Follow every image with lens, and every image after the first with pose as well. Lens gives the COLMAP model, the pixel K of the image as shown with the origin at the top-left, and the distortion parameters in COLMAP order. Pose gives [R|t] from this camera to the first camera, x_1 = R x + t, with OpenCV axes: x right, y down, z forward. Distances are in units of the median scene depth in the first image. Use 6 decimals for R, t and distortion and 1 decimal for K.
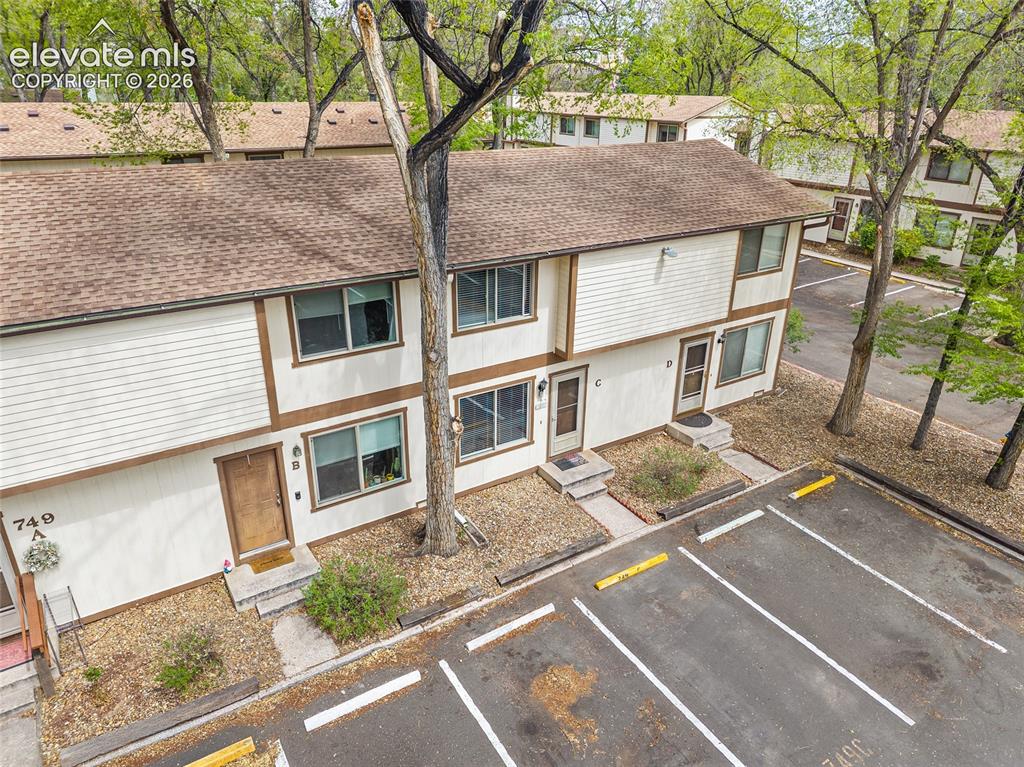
lens RADIAL K [[691.8, 0, 512.0], [0, 691.8, 383.5], [0, 0, 1]] dist [0.022592, -0.028573]
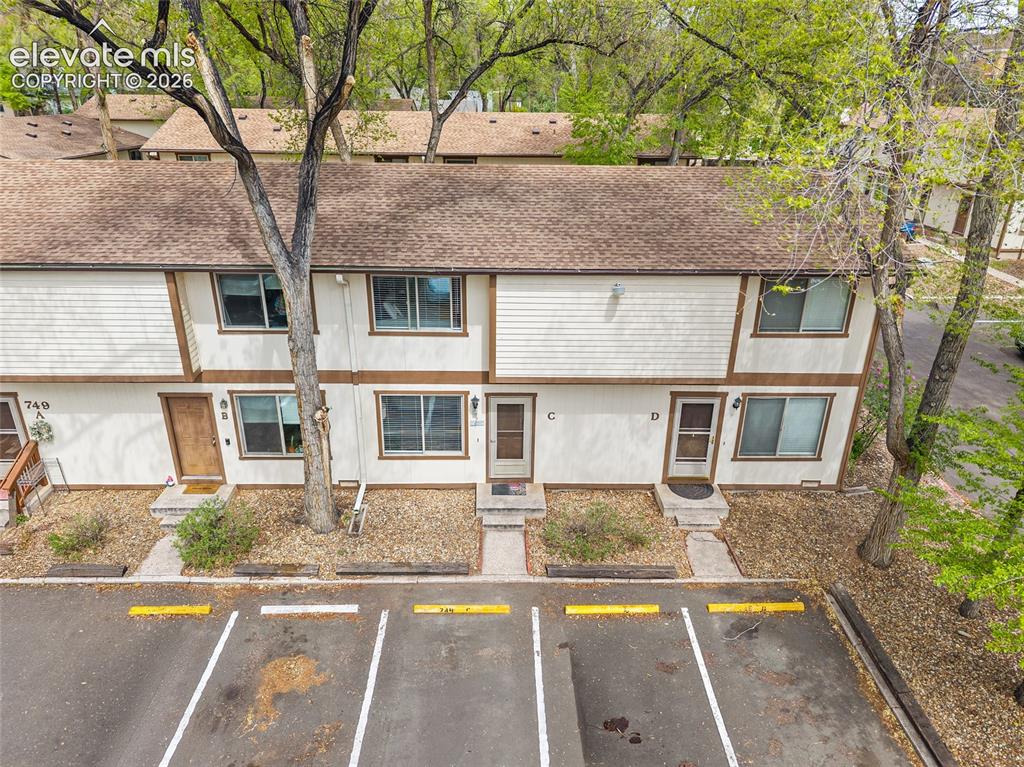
lens RADIAL K [[691.8, 0, 512.0], [0, 691.8, 383.5], [0, 0, 1]] dist [0.022592, -0.028573]
pose [[0.847427, 0.209320, -0.487907, 0.568493], [-0.214381, 0.975656, 0.046222, -0.081721], [0.485704, 0.065428, 0.871671, 0.163705]]
